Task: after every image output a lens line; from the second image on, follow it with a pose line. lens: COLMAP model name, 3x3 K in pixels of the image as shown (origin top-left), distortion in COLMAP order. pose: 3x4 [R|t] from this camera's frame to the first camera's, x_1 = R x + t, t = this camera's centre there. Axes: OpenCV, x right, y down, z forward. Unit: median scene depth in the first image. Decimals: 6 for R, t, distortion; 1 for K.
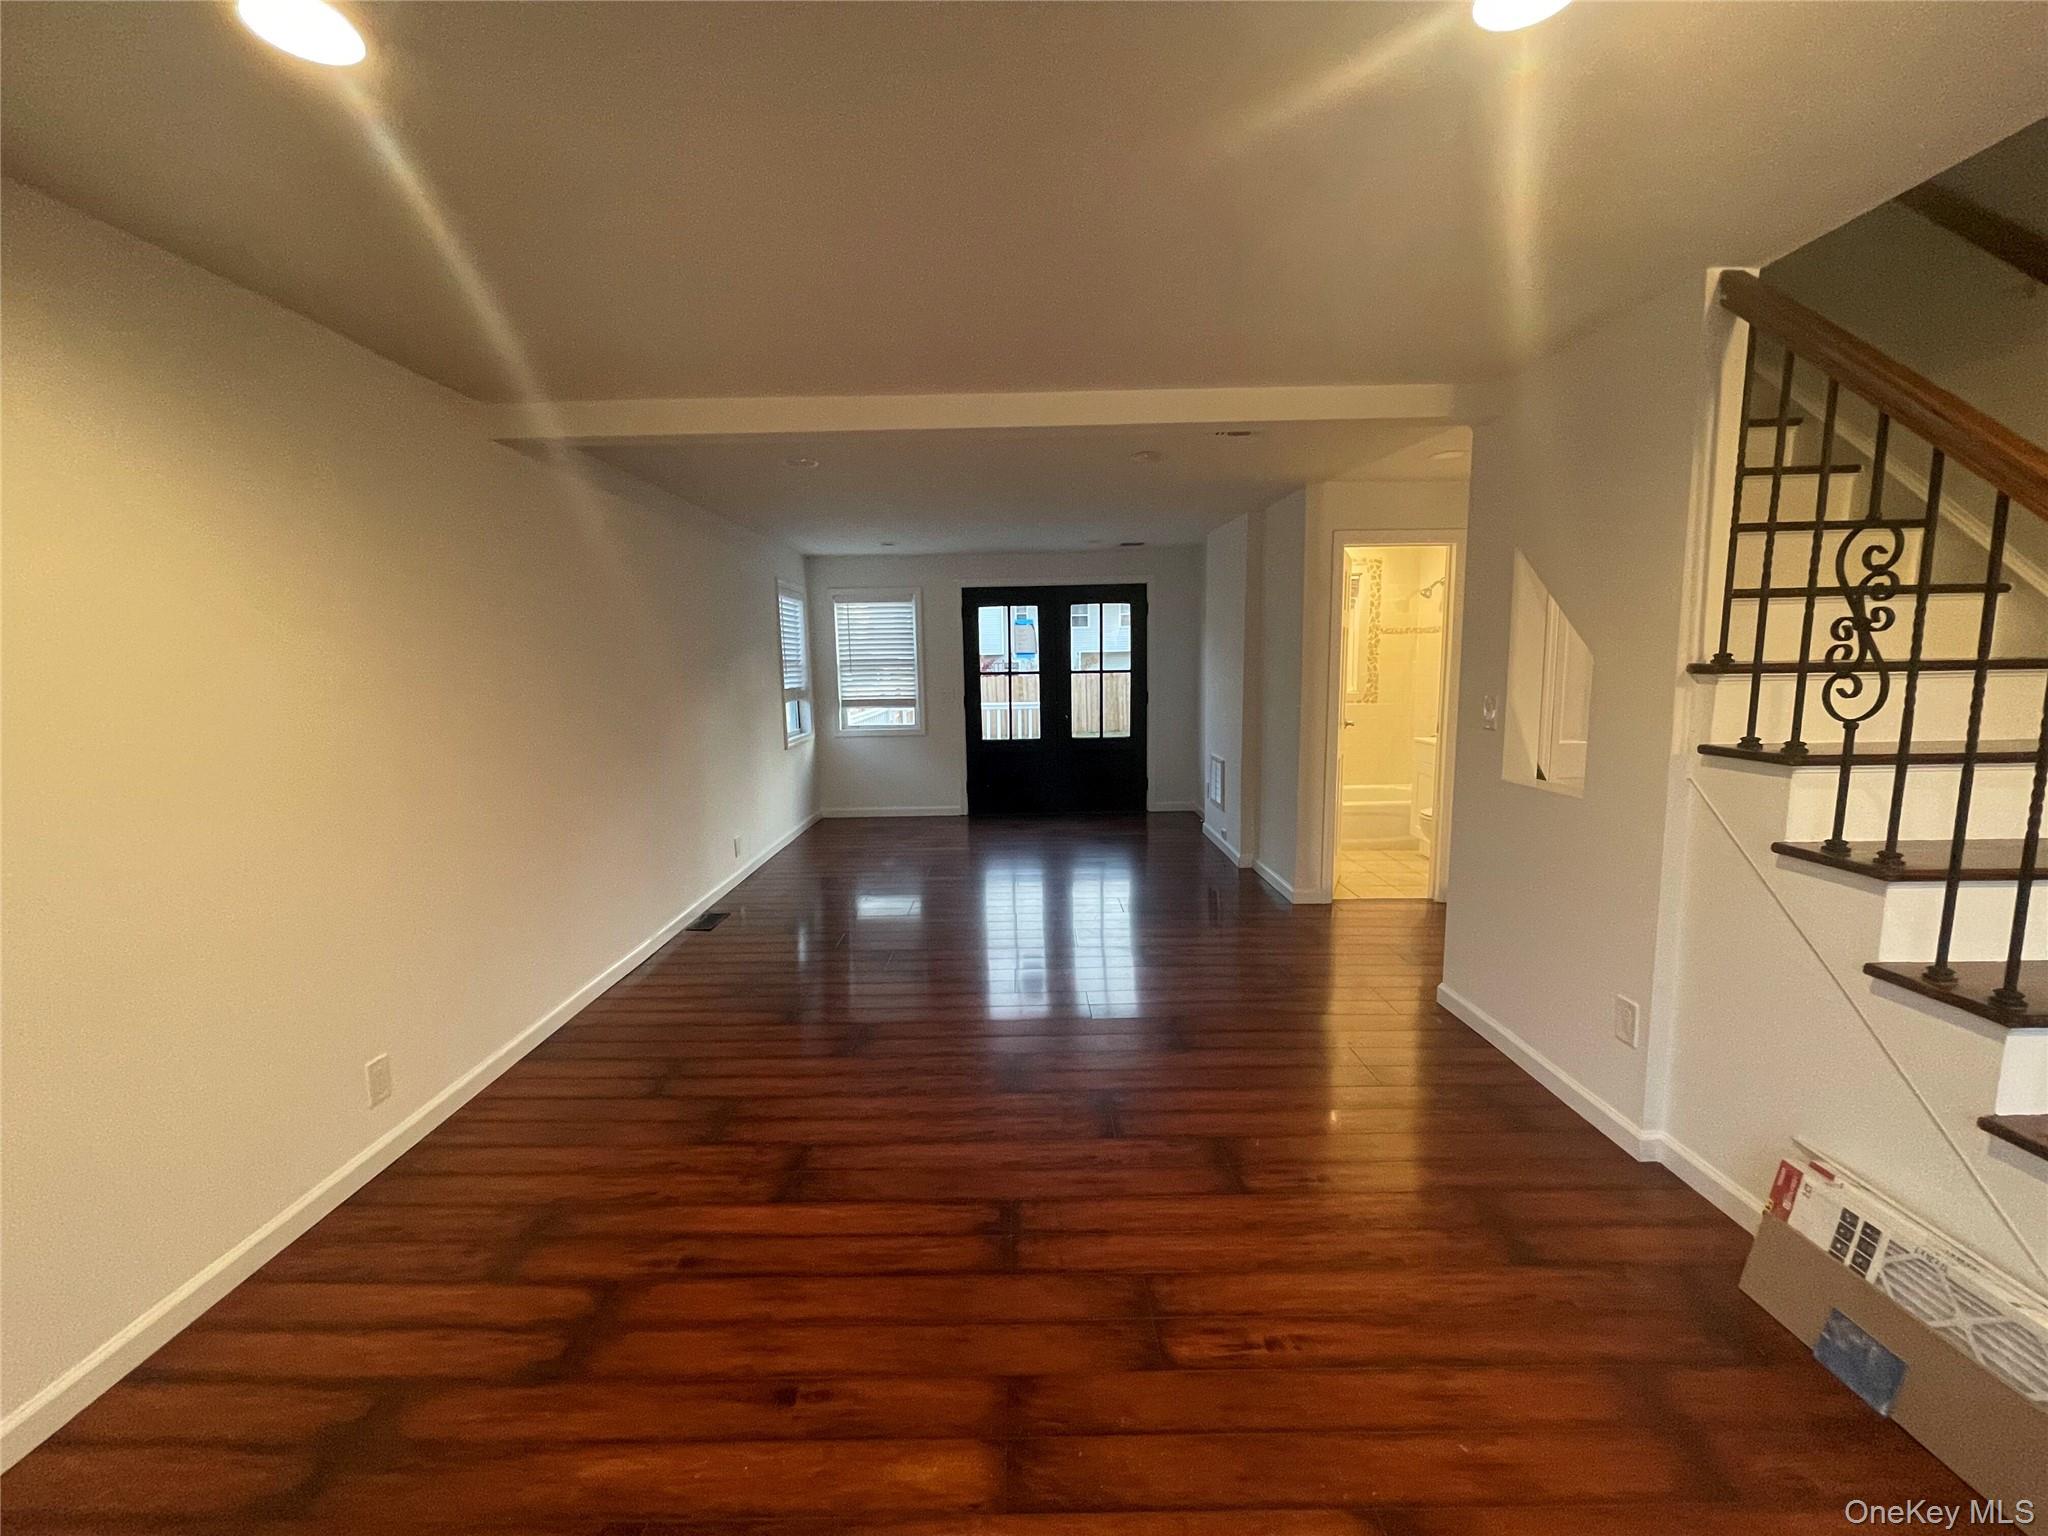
lens RADIAL K [[824.4, 0, 1022.4], [0, 824.4, 769.8], [0, 0, 1]] dist [-0.001453, -0.001536]
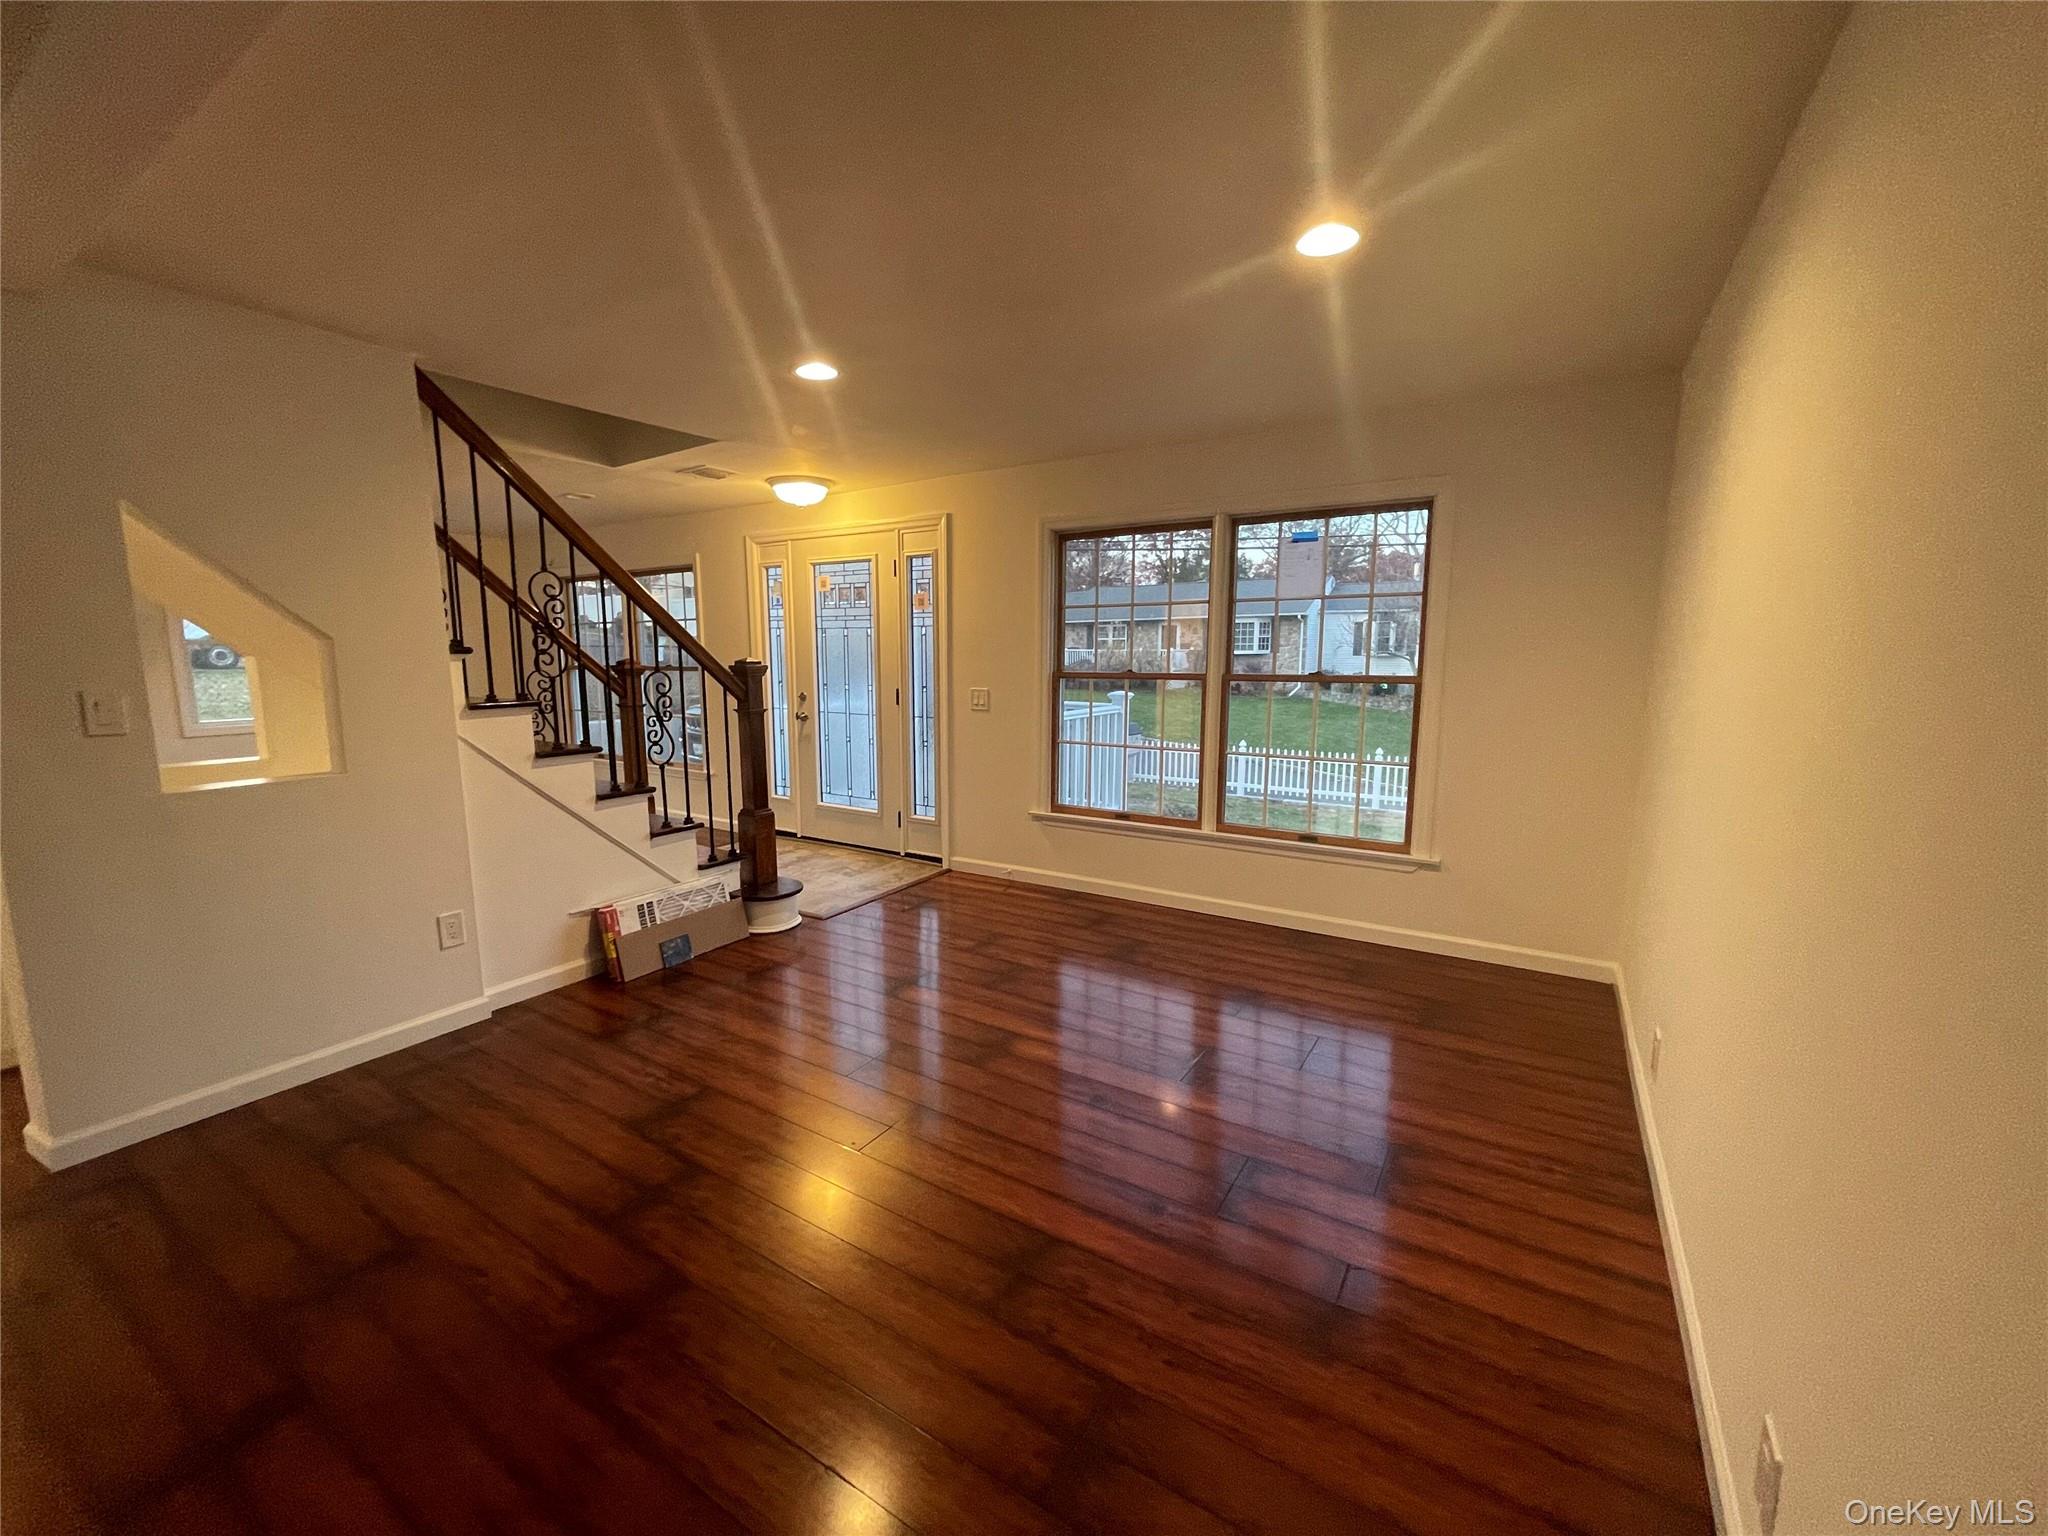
lens RADIAL K [[824.4, 0, 1015.7], [0, 824.4, 758.3], [0, 0, 1]] dist [-0.001453, -0.001536]
pose [[-0.846684, -0.054539, 0.529294, -0.820824], [0.083639, 0.968726, 0.233611, -0.218022], [-0.525482, 0.242064, -0.815643, 1.901555]]
